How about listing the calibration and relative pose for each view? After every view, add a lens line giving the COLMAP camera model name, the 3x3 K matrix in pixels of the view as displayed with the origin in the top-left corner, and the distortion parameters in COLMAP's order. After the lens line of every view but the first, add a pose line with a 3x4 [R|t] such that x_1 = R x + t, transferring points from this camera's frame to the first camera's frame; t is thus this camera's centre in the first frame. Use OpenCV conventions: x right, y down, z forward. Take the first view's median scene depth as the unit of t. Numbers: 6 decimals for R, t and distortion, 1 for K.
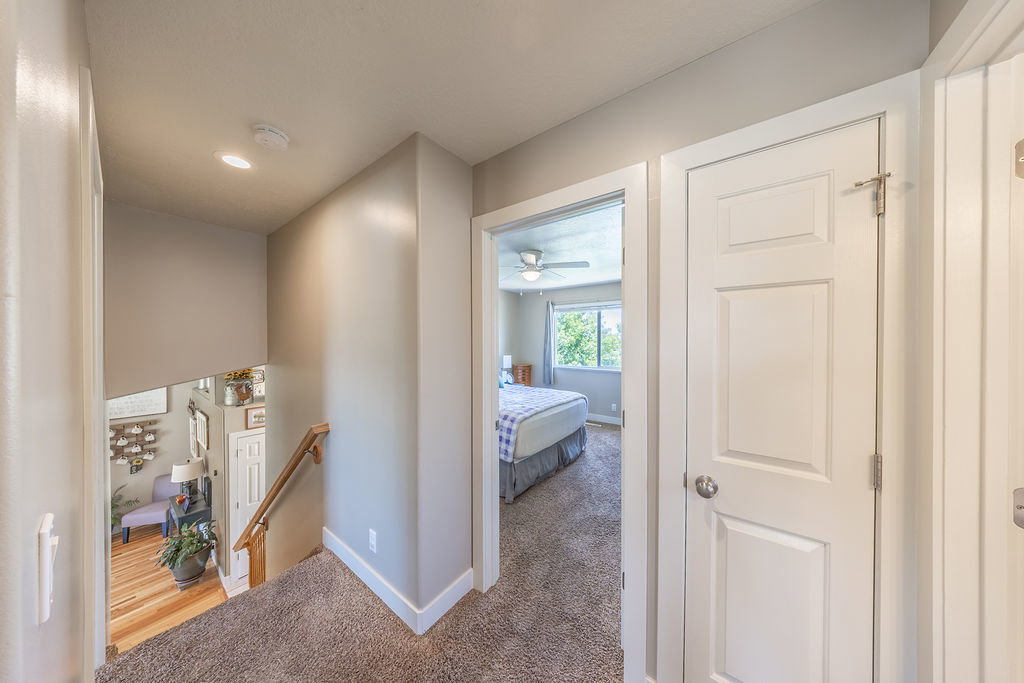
lens RADIAL K [[297.9, 0, 513.7], [0, 297.9, 342.9], [0, 0, 1]] dist [-0.001493, -0.000071]
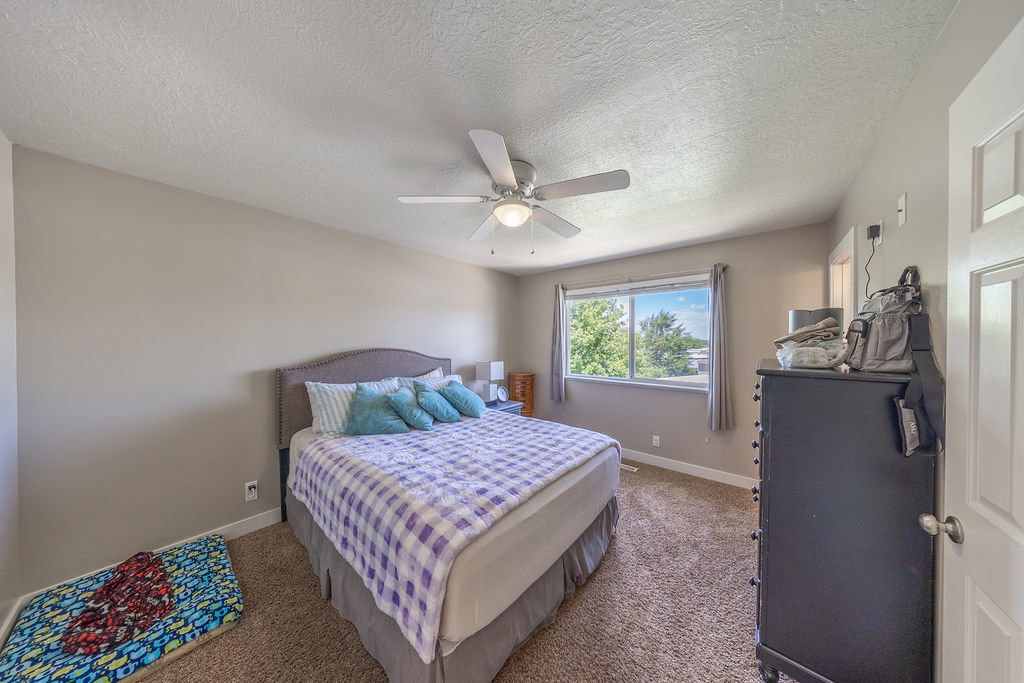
lens RADIAL K [[297.9, 0, 513.7], [0, 297.9, 342.9], [0, 0, 1]] dist [-0.001493, -0.000071]
pose [[0.998189, -0.001197, -0.060145, 0.057821], [0.001406, 0.999993, 0.003440, -0.003853], [0.060140, -0.003519, 0.998184, 0.303498]]
